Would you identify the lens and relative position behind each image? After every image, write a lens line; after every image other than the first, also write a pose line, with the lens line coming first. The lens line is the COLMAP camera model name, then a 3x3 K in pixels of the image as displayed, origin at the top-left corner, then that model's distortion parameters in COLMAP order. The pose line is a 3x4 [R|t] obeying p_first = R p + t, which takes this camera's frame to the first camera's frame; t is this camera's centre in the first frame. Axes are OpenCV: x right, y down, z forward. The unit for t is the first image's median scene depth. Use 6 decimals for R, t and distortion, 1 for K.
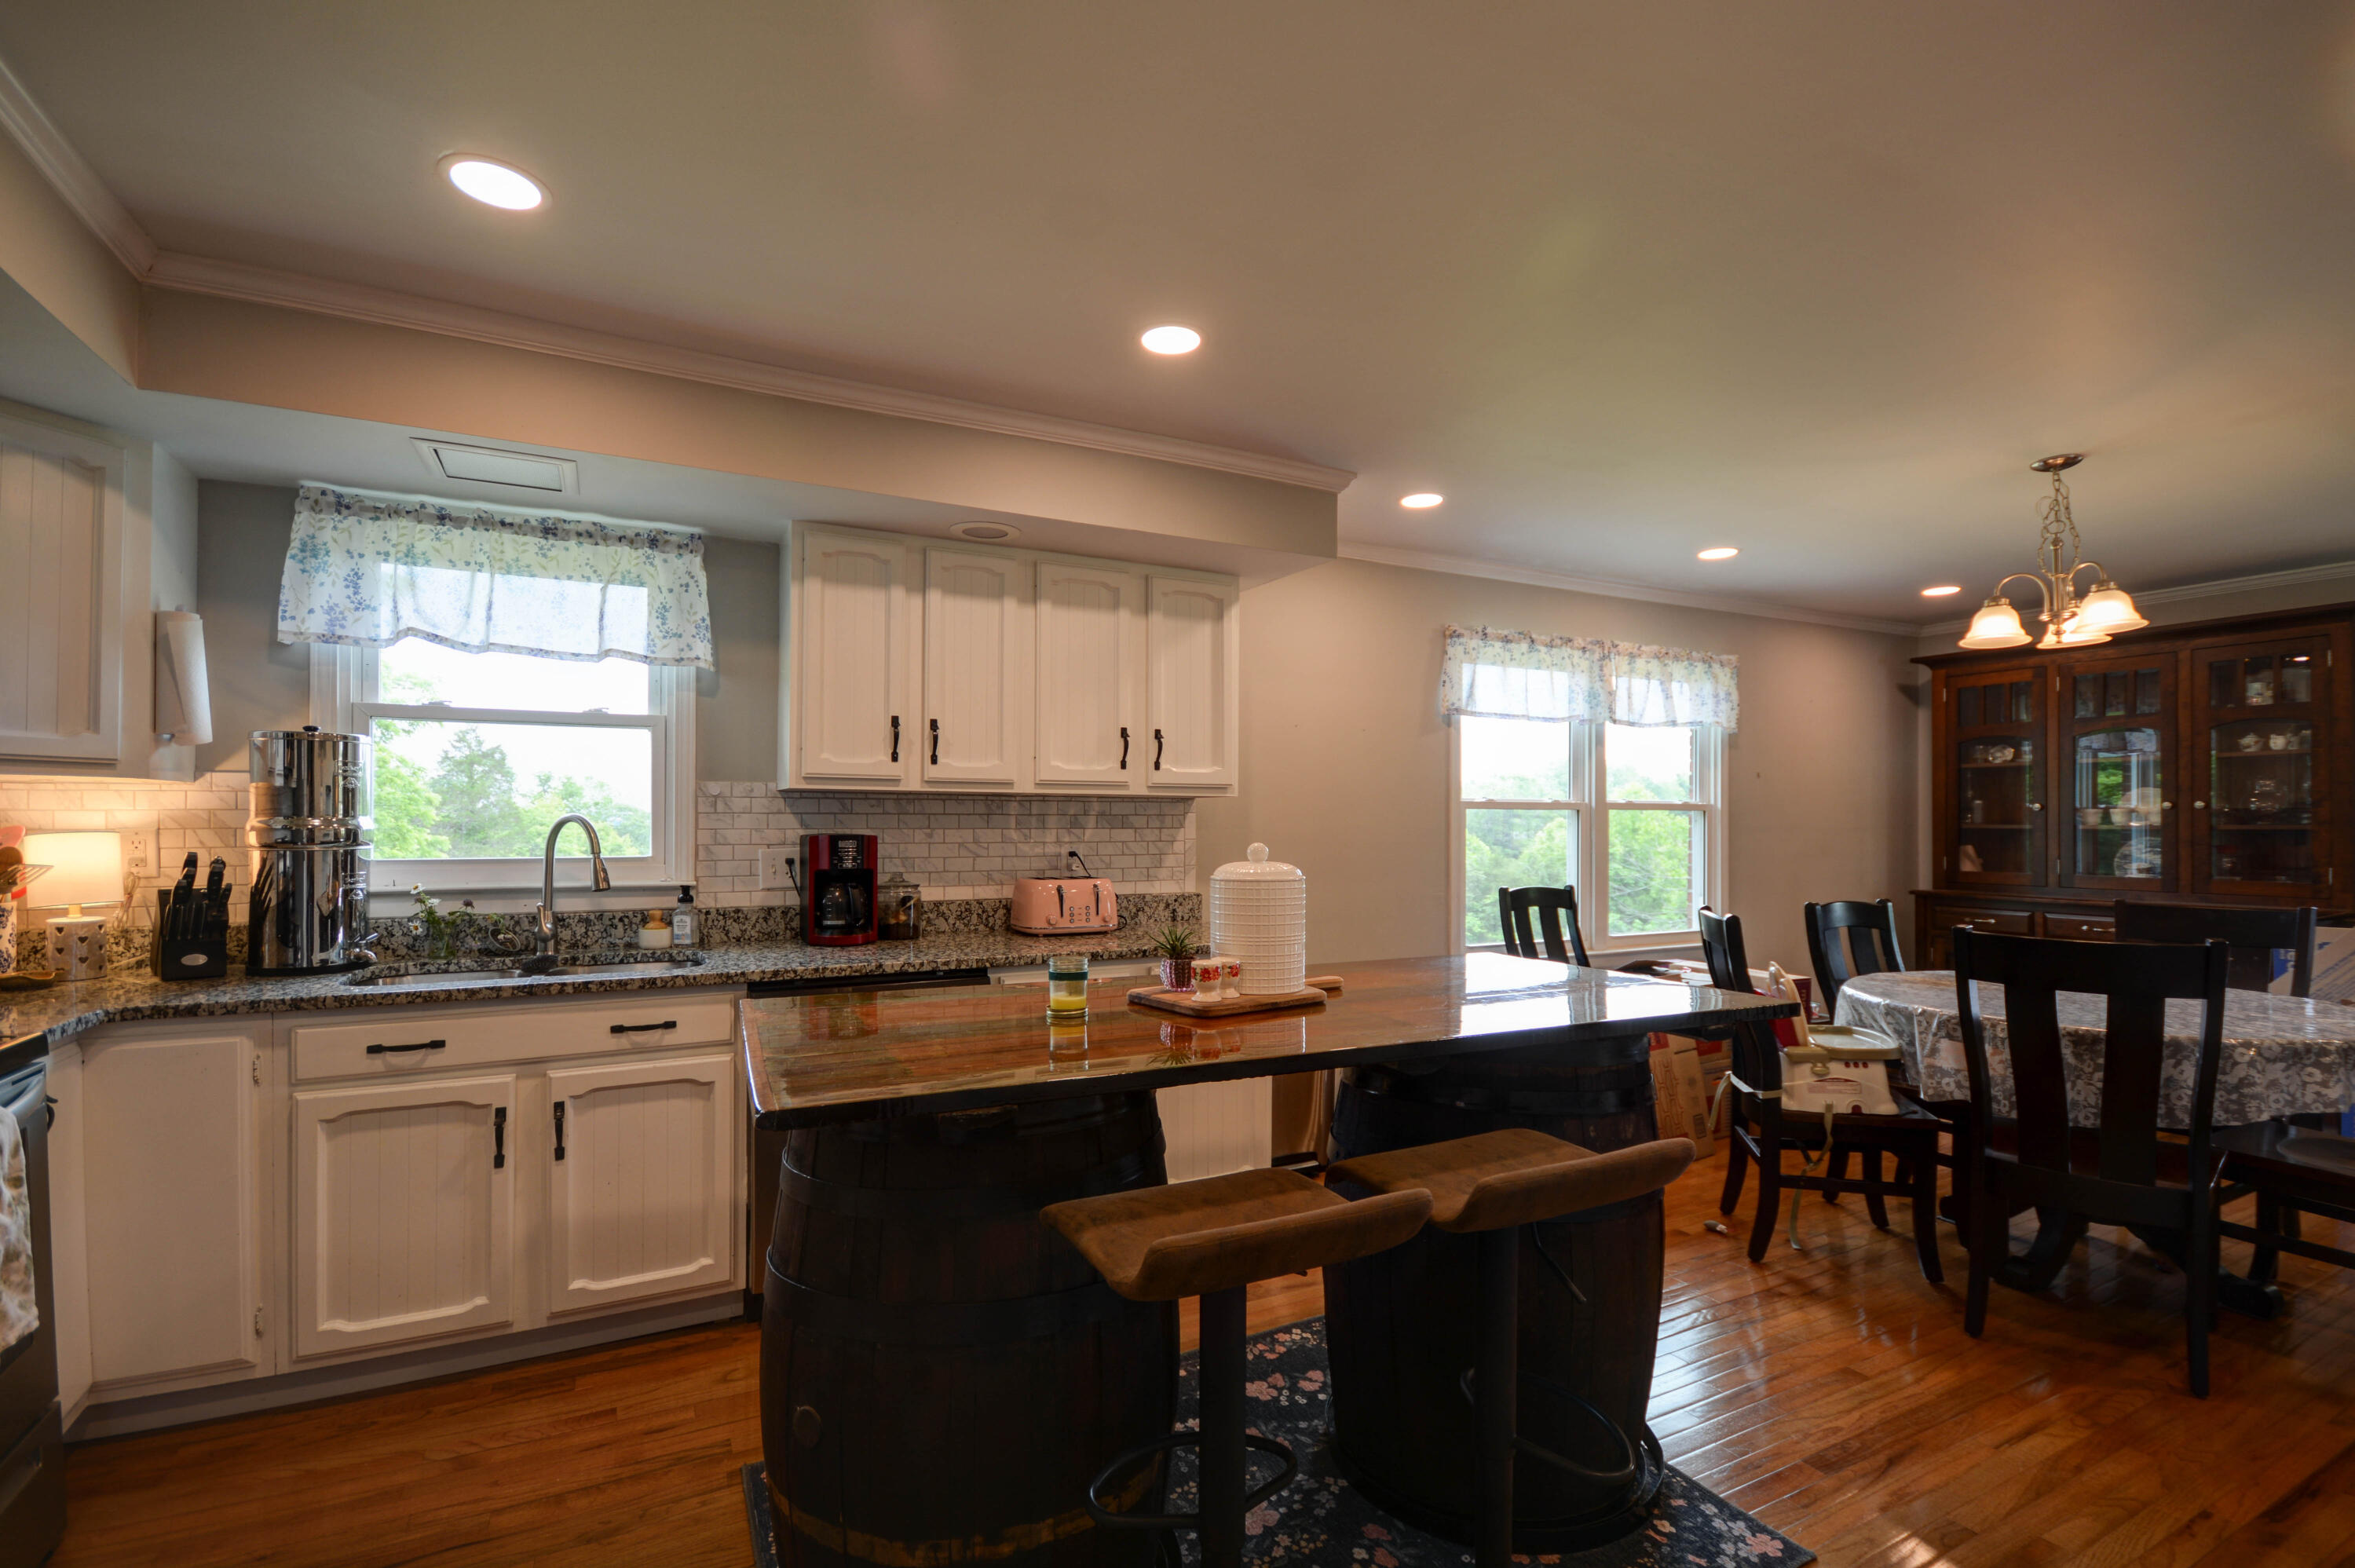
lens RADIAL K [[1066.7, 0, 1150.1], [0, 1066.7, 825.5], [0, 0, 1]] dist [-0.001654, -0.009944]
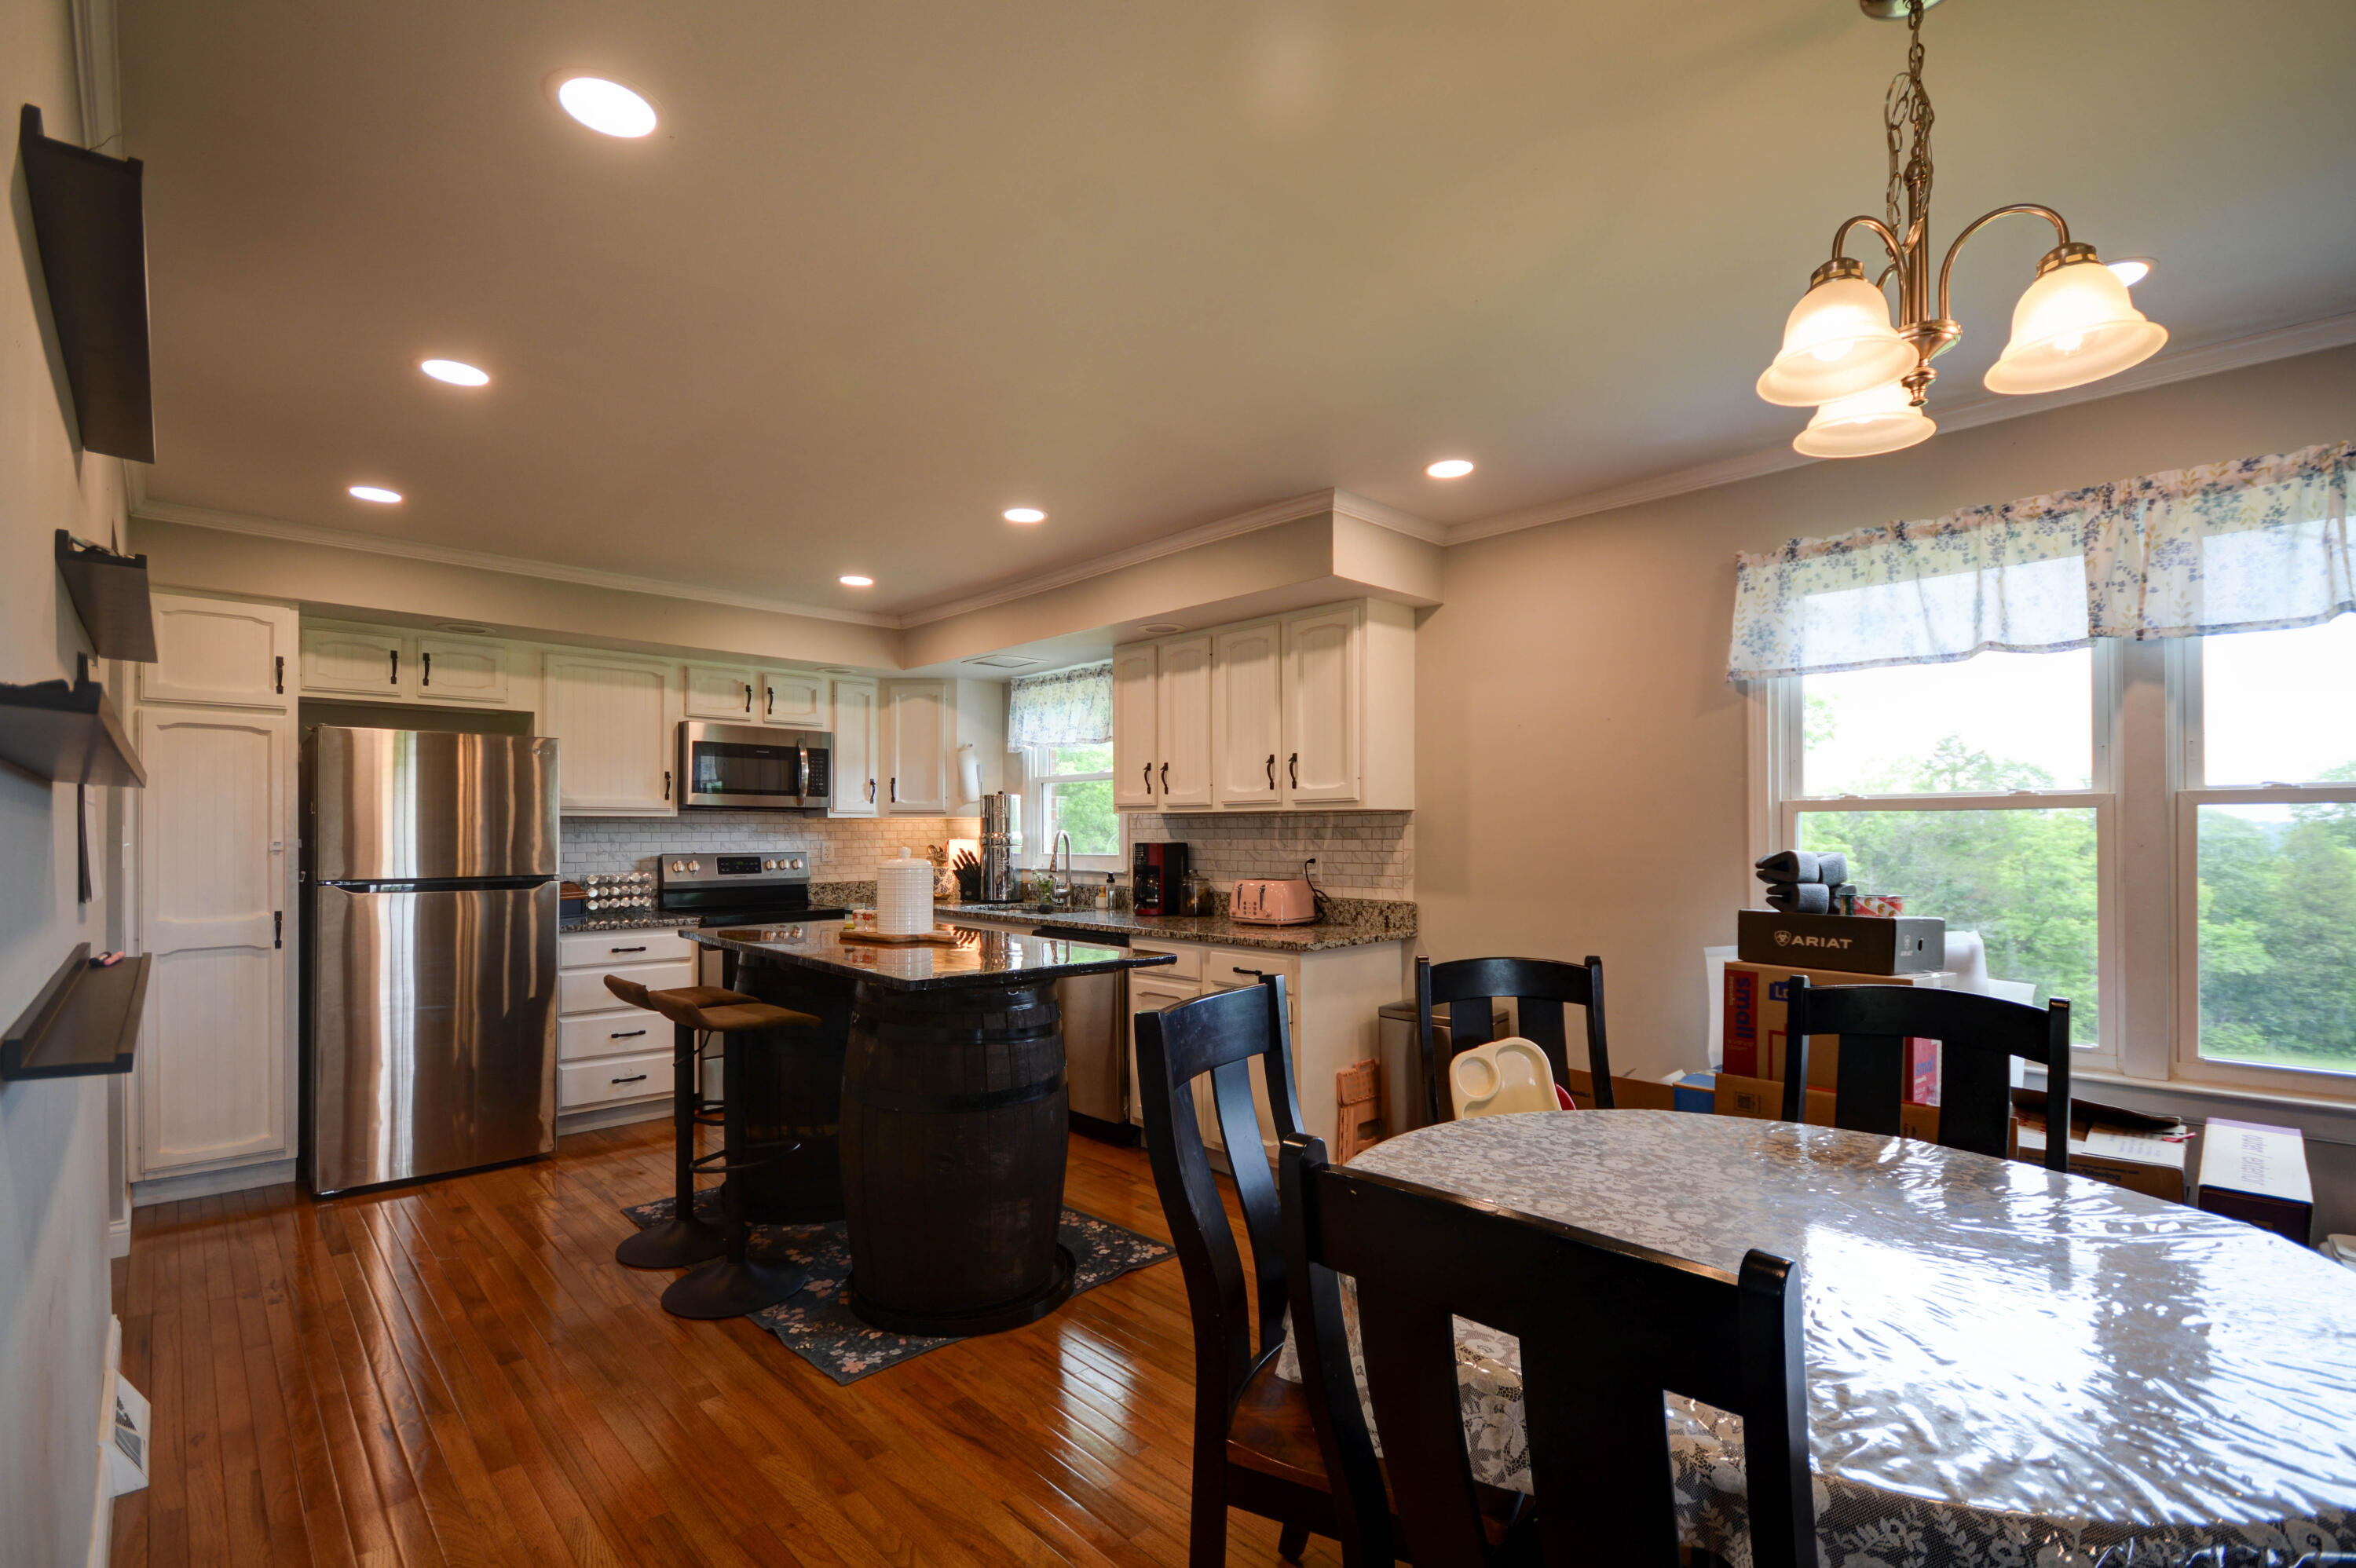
lens RADIAL K [[1067.1, 0, 1150.6], [0, 1067.1, 825.5], [0, 0, 1]] dist [-0.001654, -0.009944]
pose [[0.268946, -0.011131, -0.963091, 1.031421], [0.001617, 0.999937, -0.011105, 0.000470], [0.963154, 0.001429, 0.268947, 0.519870]]
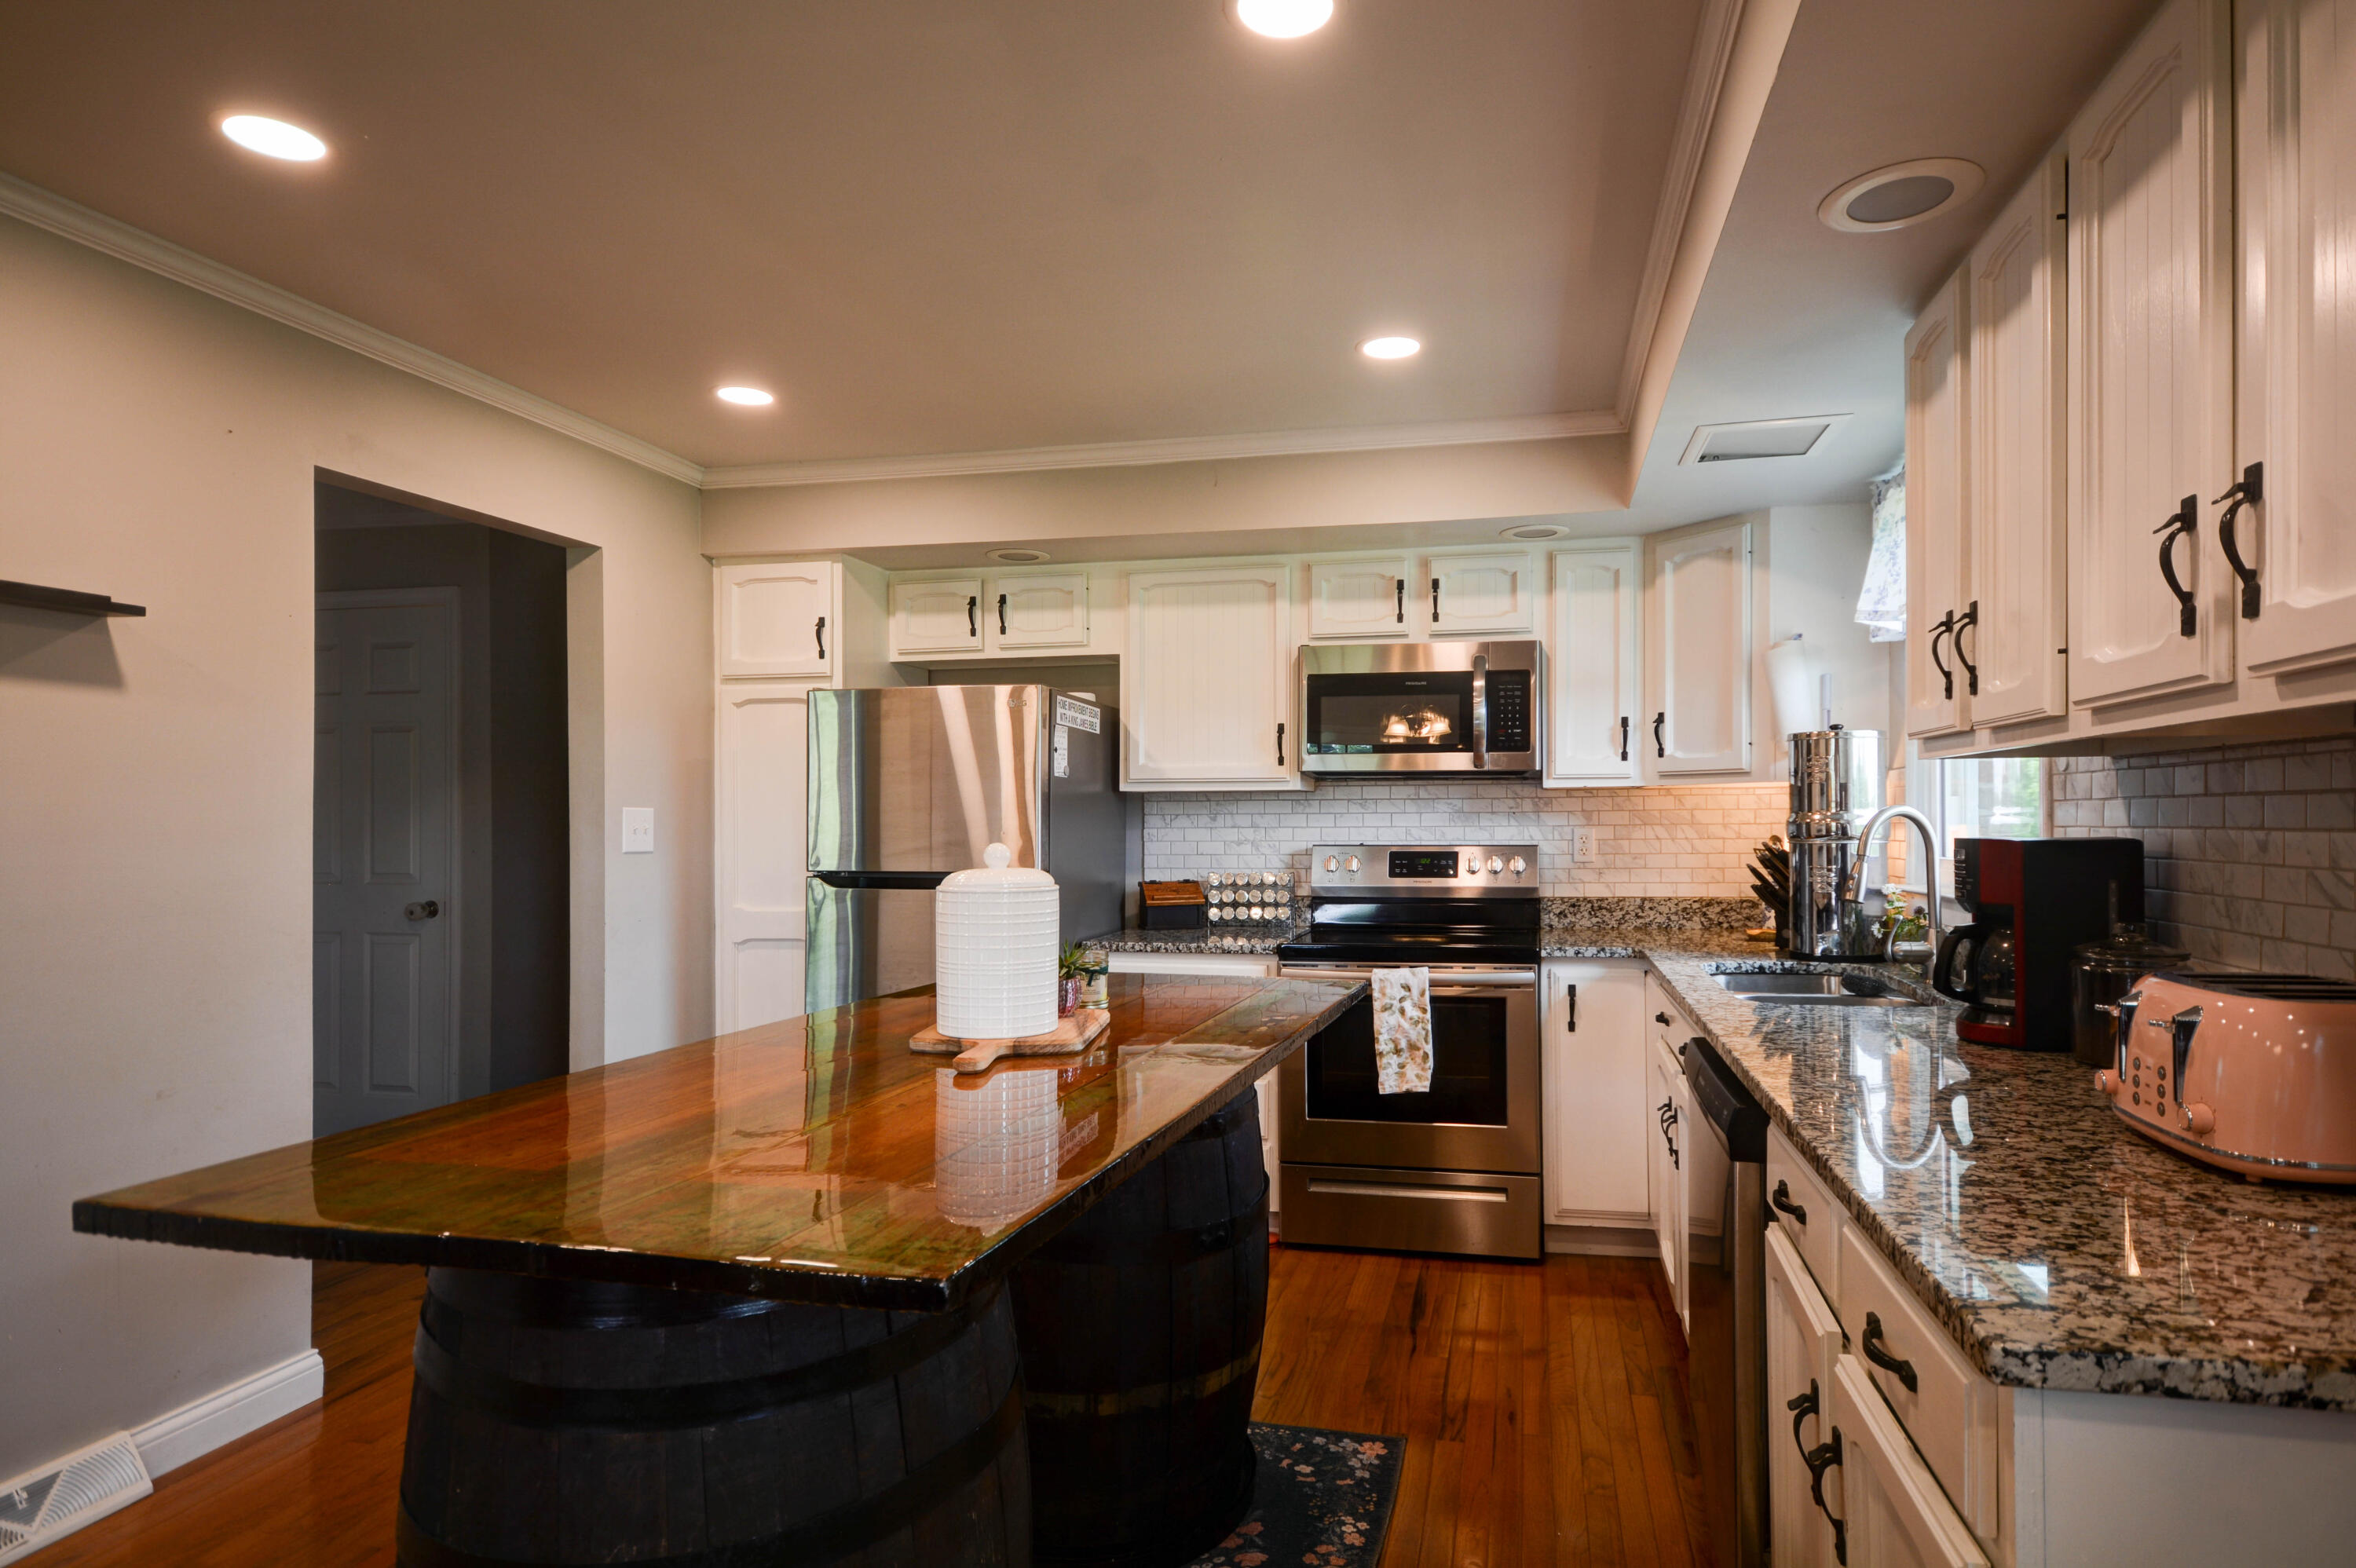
lens RADIAL K [[1282.5, 0, 1186.4], [0, 1282.5, 812.4], [0, 0, 1]] dist [-0.003556, -0.000189]
pose [[-0.631697, -0.004861, -0.775200, 0.427516], [0.000533, 0.999977, -0.006705, -0.000375], [0.775215, -0.004649, -0.631680, 0.954417]]
